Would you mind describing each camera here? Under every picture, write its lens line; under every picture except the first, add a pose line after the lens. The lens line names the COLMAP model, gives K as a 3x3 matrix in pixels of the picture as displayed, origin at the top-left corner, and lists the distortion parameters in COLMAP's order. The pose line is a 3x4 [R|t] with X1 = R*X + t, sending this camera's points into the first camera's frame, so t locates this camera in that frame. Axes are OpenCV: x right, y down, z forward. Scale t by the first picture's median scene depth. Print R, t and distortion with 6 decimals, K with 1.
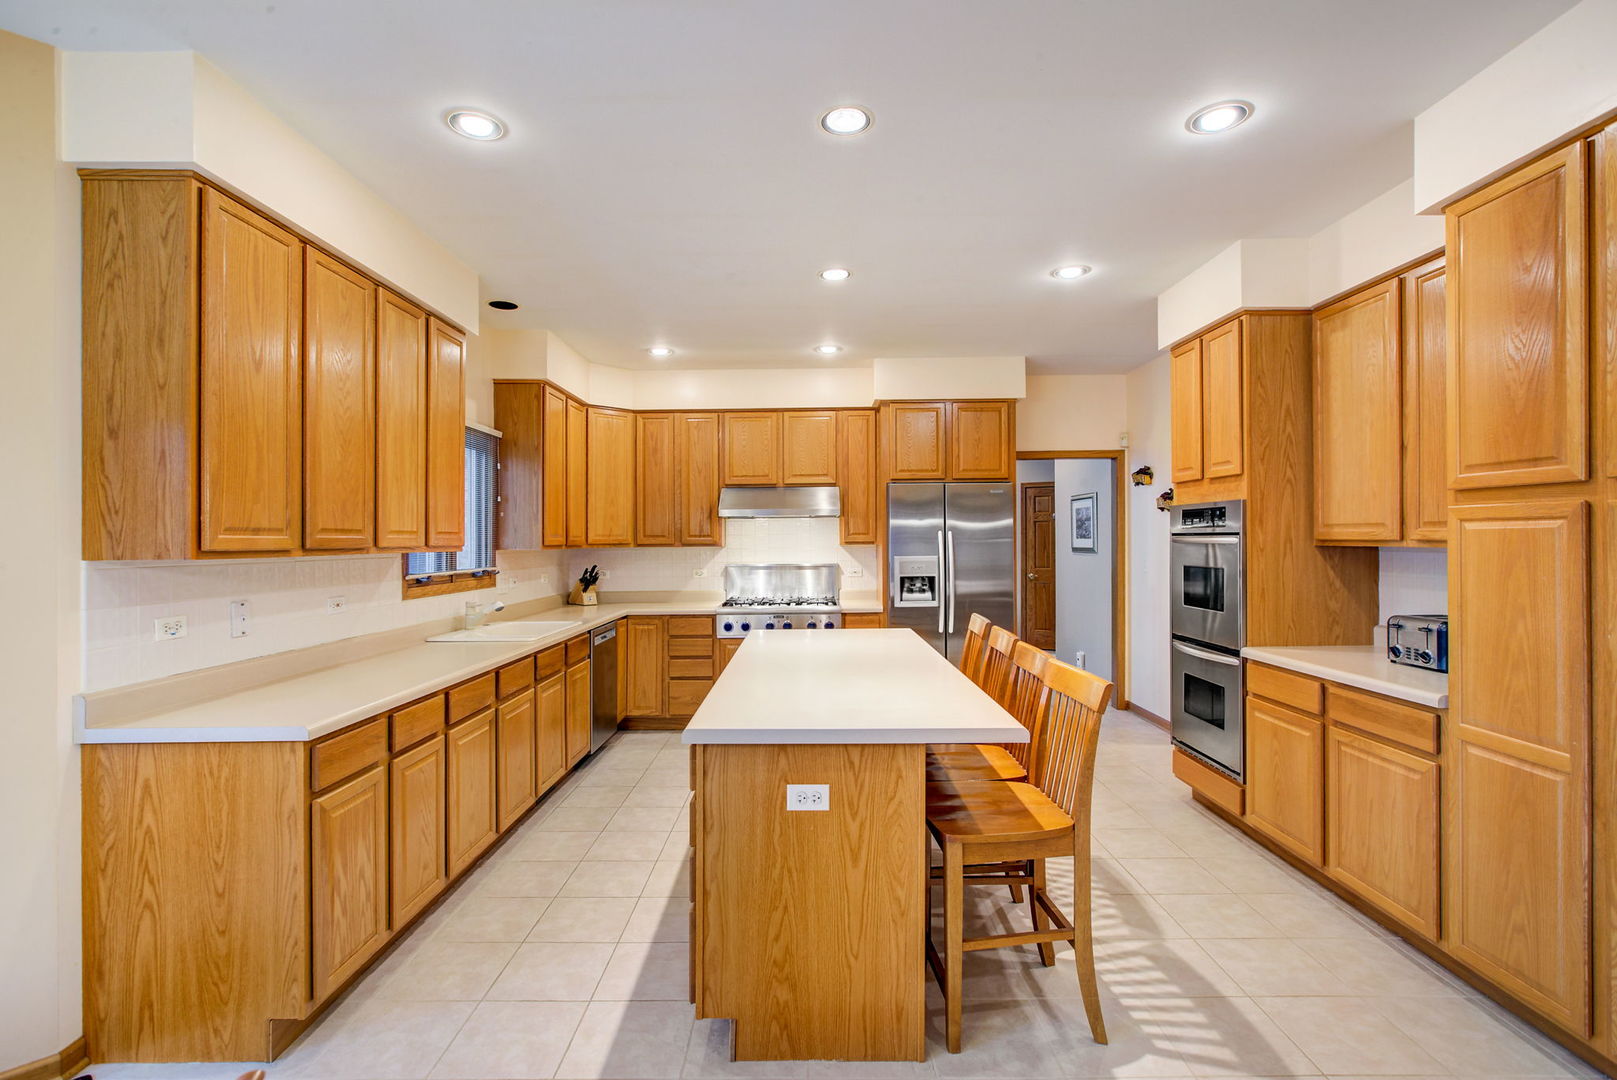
lens RADIAL K [[749.4, 0, 807.7], [0, 749.4, 539.3], [0, 0, 1]] dist [-0.002596, 0.001647]
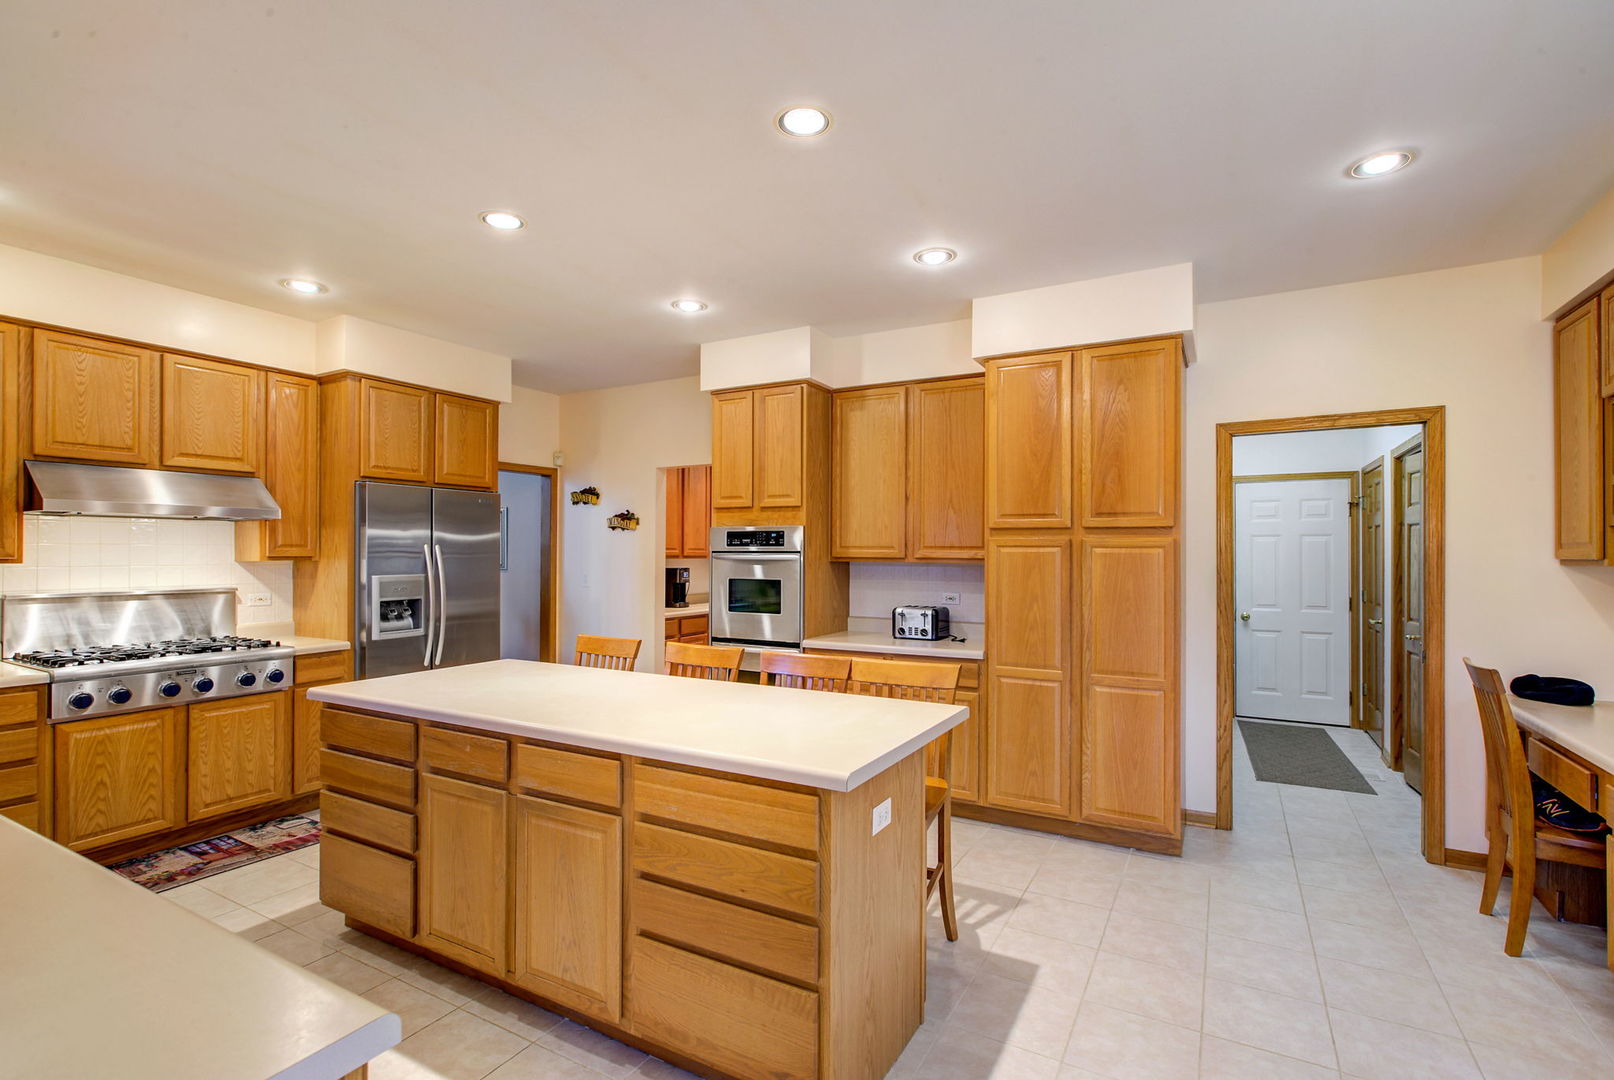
lens RADIAL K [[748.0, 0, 808.1], [0, 748.0, 553.5], [0, 0, 1]] dist [-0.002596, 0.001647]
pose [[0.487798, 0.009273, 0.872907, -0.495428], [-0.006657, 0.999954, -0.006902, 0.003203], [-0.872931, -0.002444, 0.487838, 0.328373]]
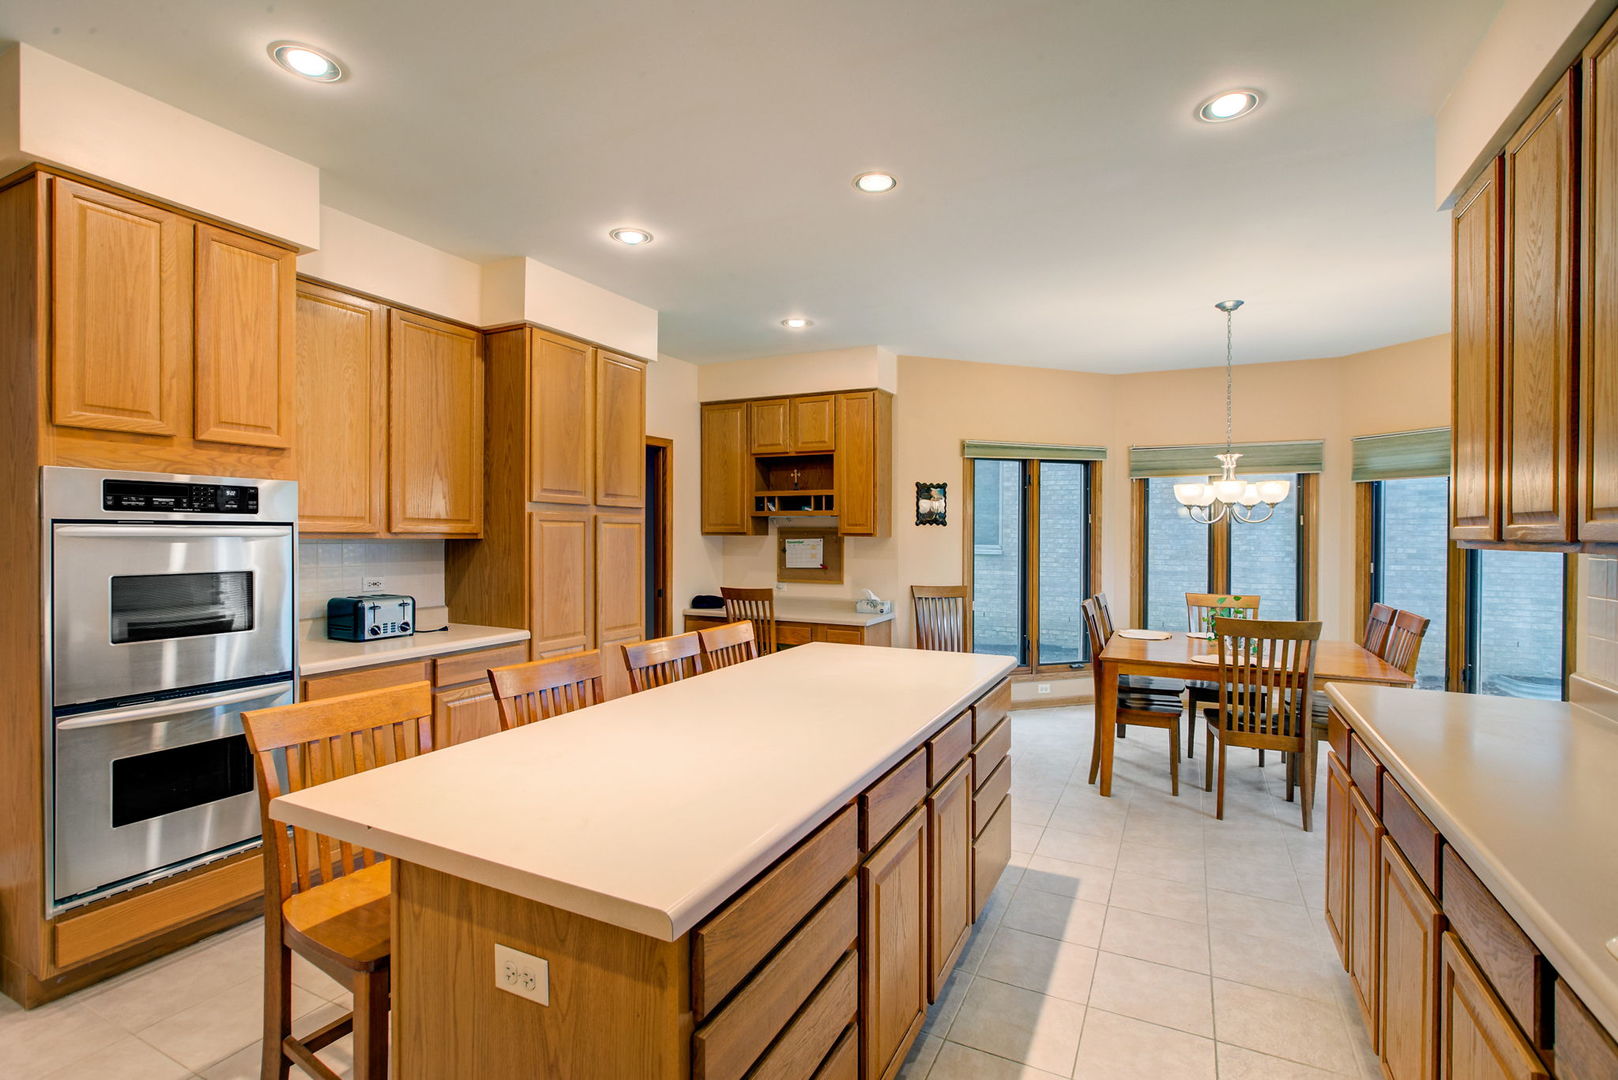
lens RADIAL K [[749.8, 0, 802.4], [0, 749.8, 532.2], [0, 0, 1]] dist [-0.002596, 0.001647]
pose [[-0.890126, -0.003527, 0.455701, -0.245990], [-0.004697, 0.999988, -0.001434, -0.000521], [-0.455690, -0.003416, -0.890132, 1.334370]]
